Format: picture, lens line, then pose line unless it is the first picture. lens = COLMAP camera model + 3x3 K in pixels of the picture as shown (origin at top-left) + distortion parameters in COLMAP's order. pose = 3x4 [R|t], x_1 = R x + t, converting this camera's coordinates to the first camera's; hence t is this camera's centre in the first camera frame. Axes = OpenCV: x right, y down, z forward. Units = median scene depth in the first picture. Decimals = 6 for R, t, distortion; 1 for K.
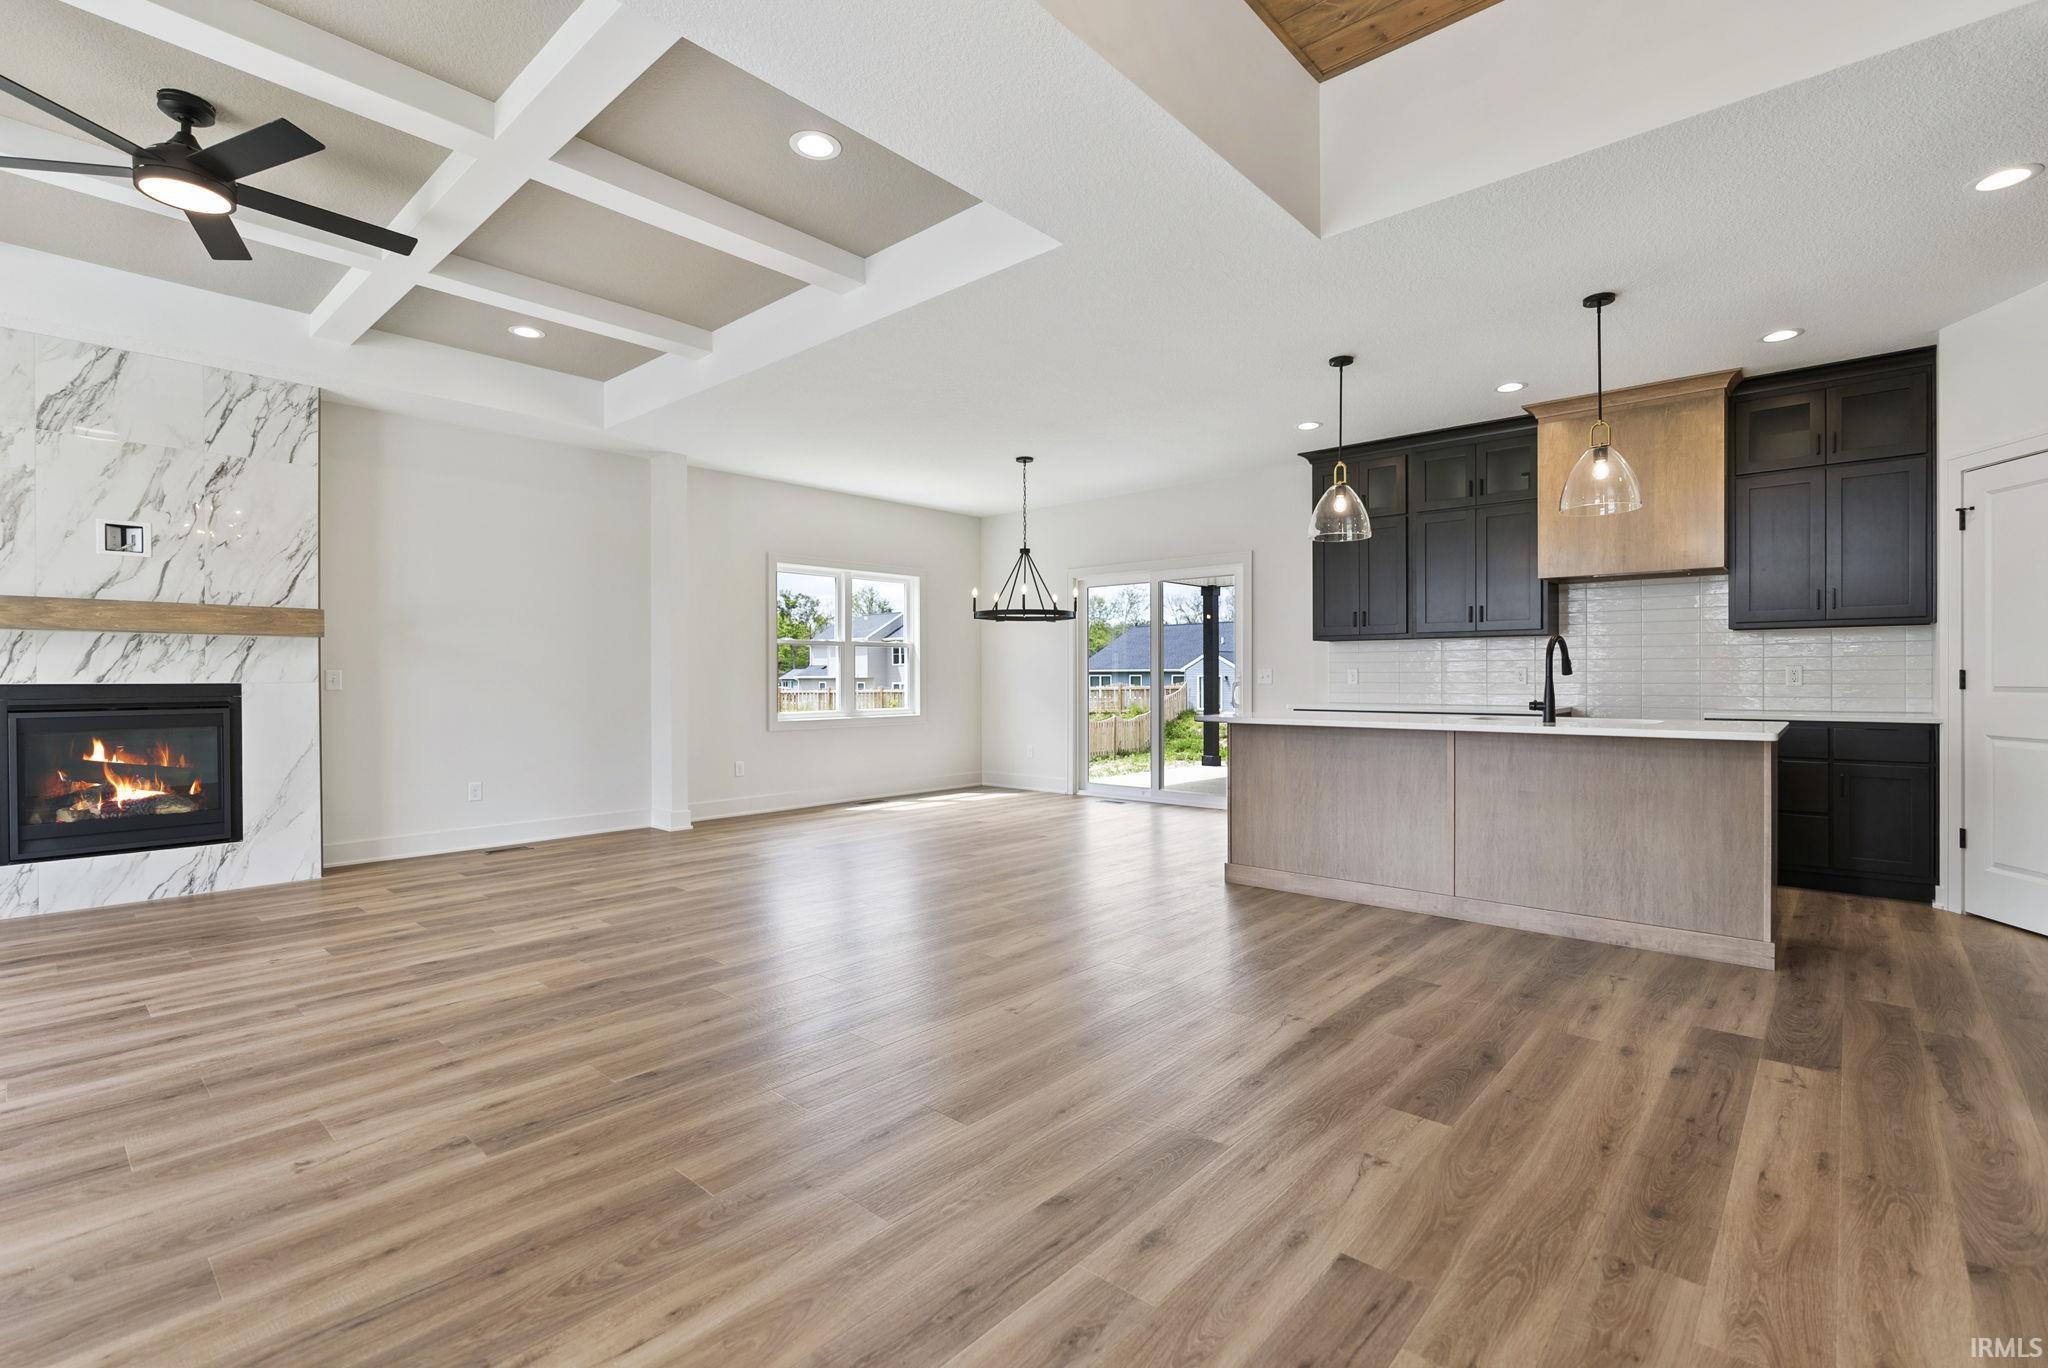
lens RADIAL K [[924.2, 0, 1029.2], [0, 924.2, 680.8], [0, 0, 1]] dist [-0.007253, 0.000734]
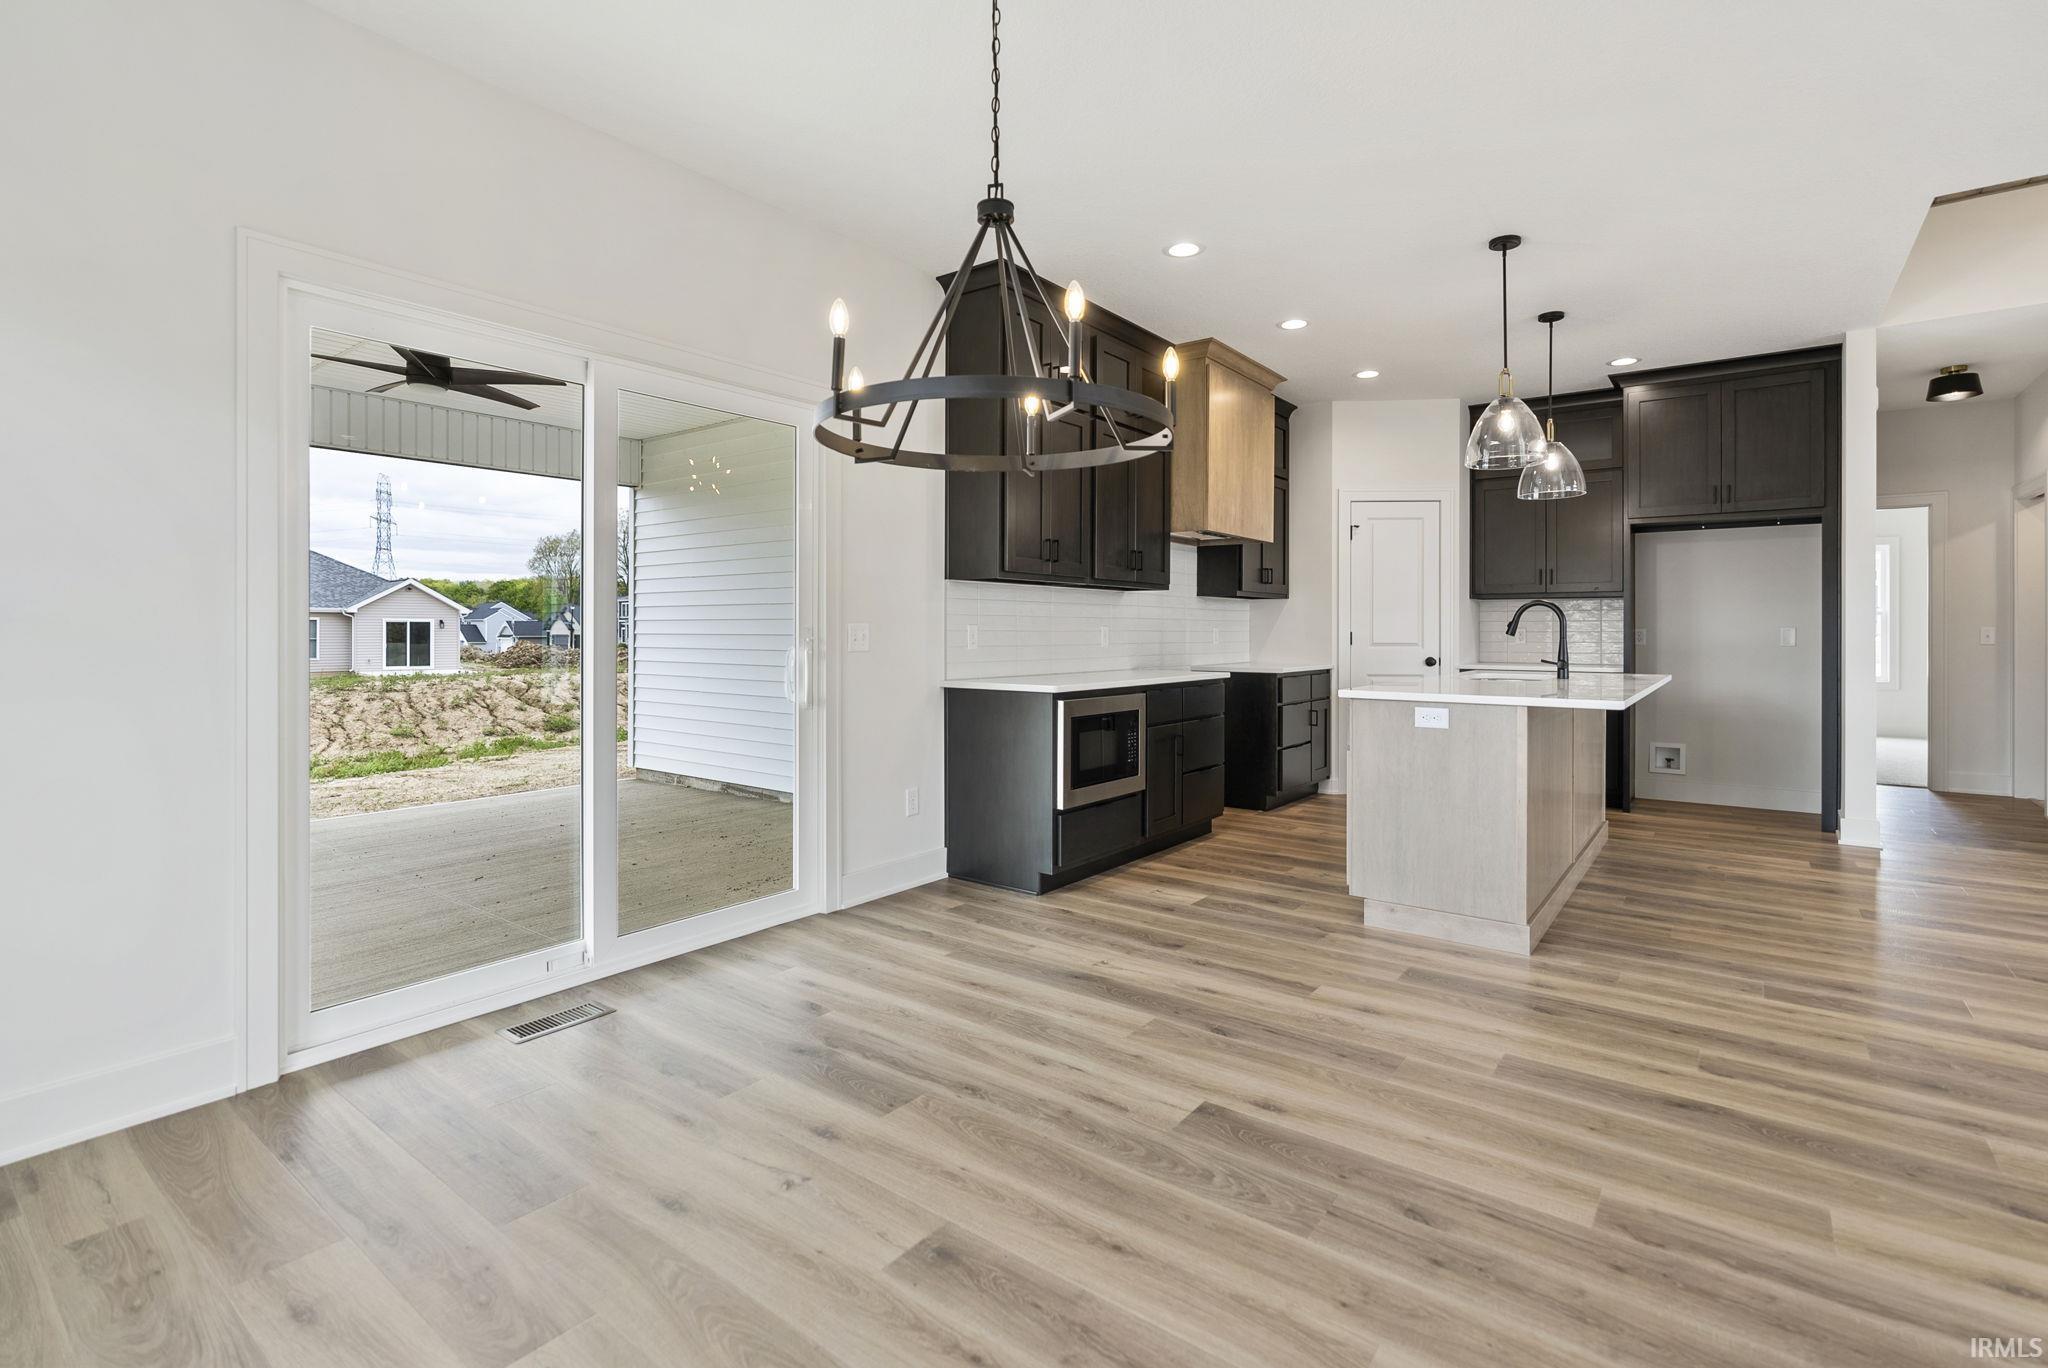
lens RADIAL K [[950.2, 0, 1029.2], [0, 950.2, 628.4], [0, 0, 1]] dist [-0.005070, 0.000111]
pose [[-0.081784, 0.006789, 0.996627, -0.462795], [0.003929, 0.999971, -0.006489, -0.008947], [-0.996642, 0.003385, -0.081808, 1.532435]]
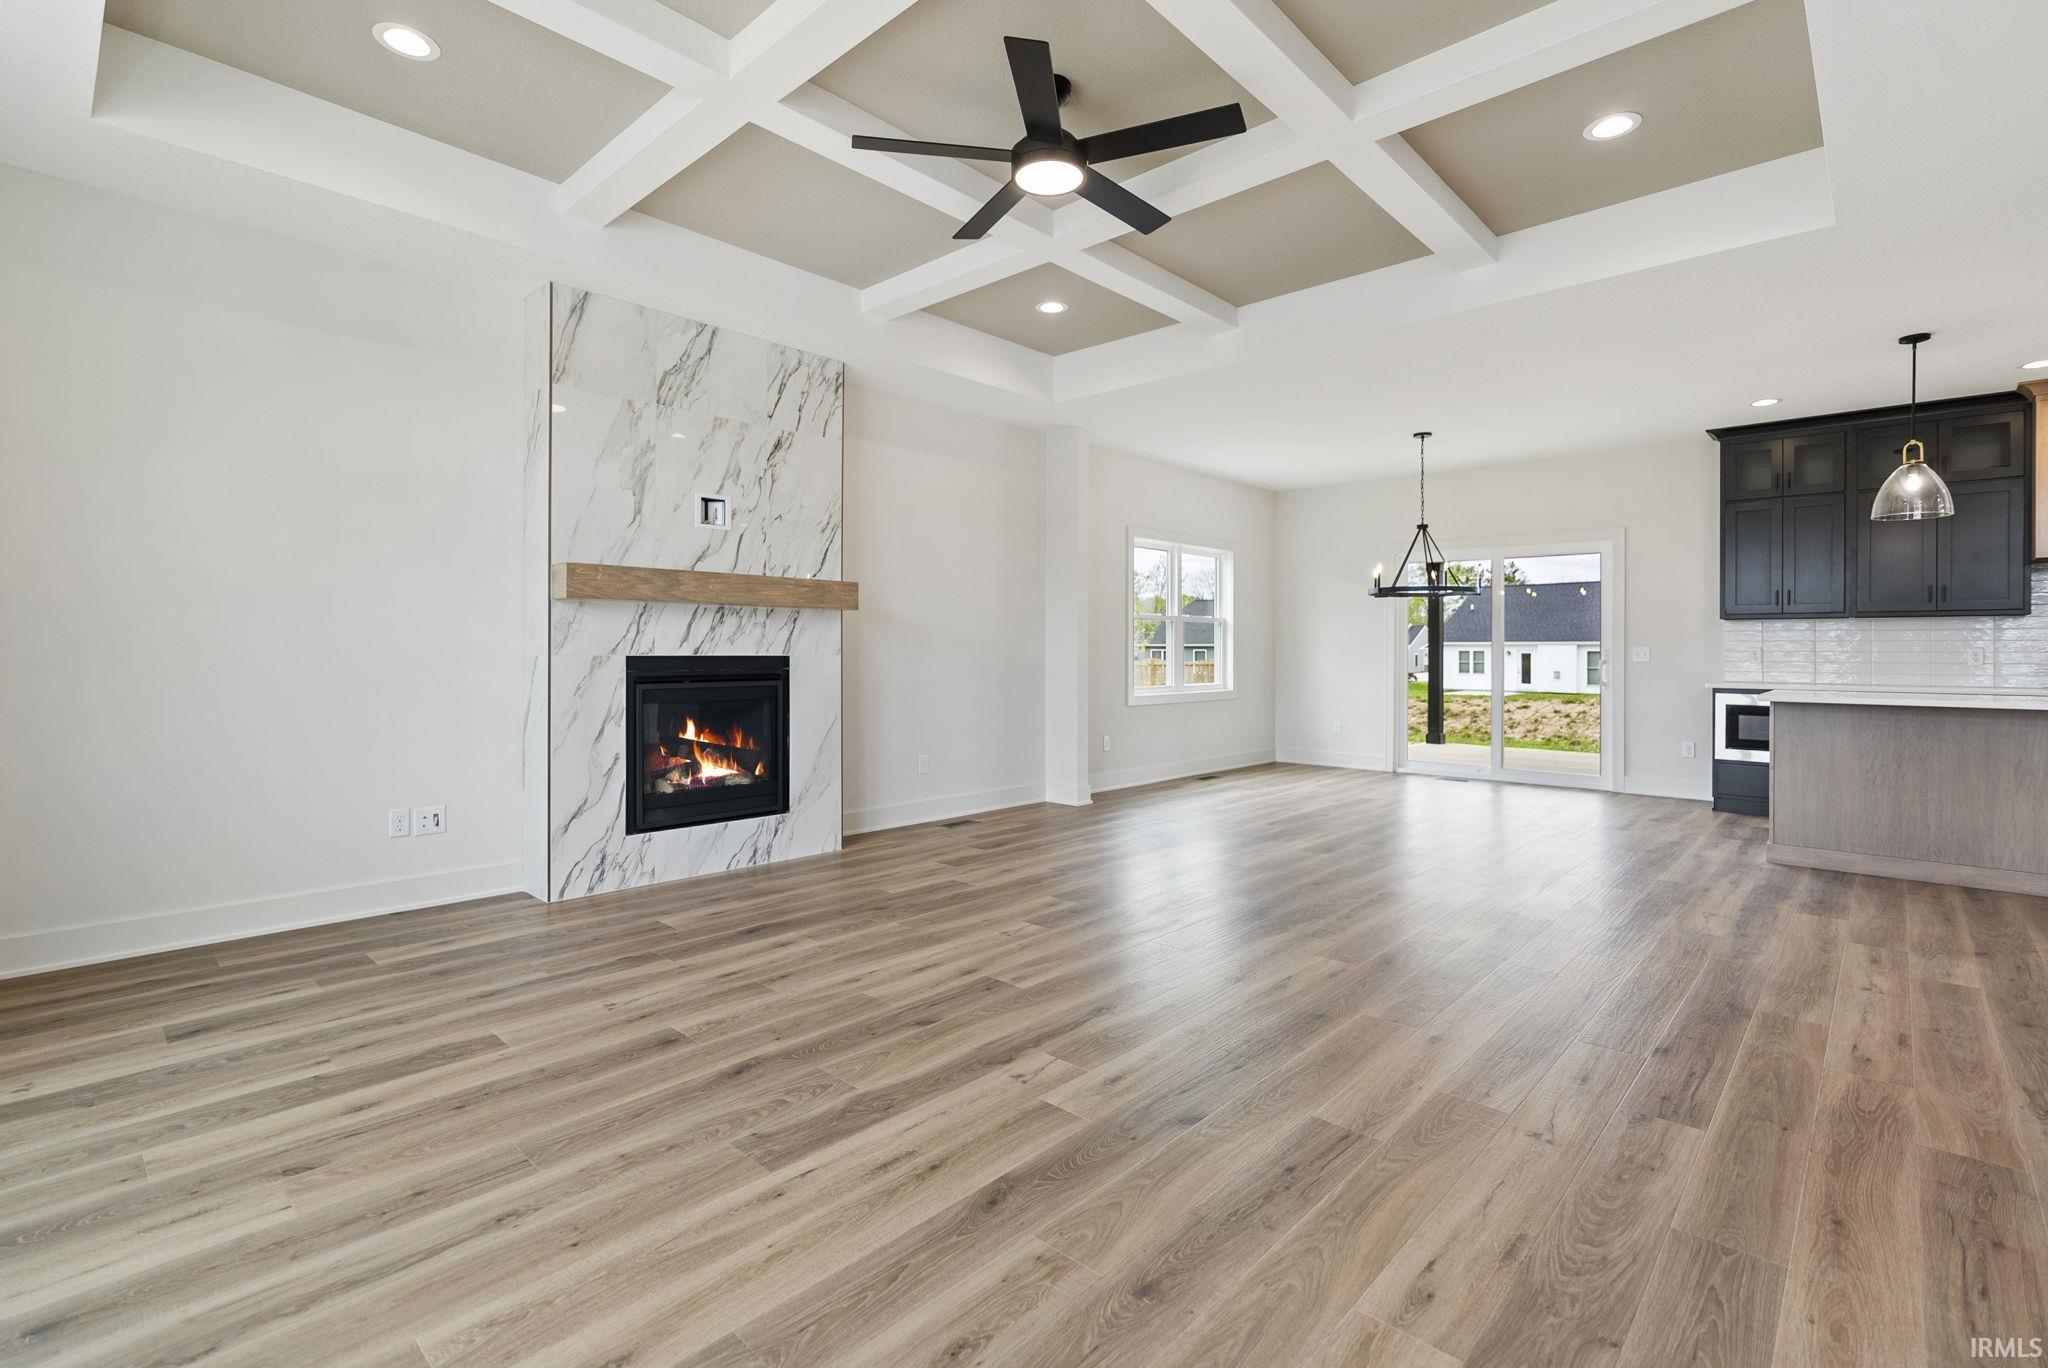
lens RADIAL K [[943.6, 0, 1021.1], [0, 943.6, 644.4], [0, 0, 1]] dist [-0.004553, -0.000132]
pose [[0.999646, 0.006963, -0.025679, -0.609444], [-0.007213, 0.999927, -0.009660, -0.001543], [0.025610, 0.009842, 0.999624, -0.027845]]
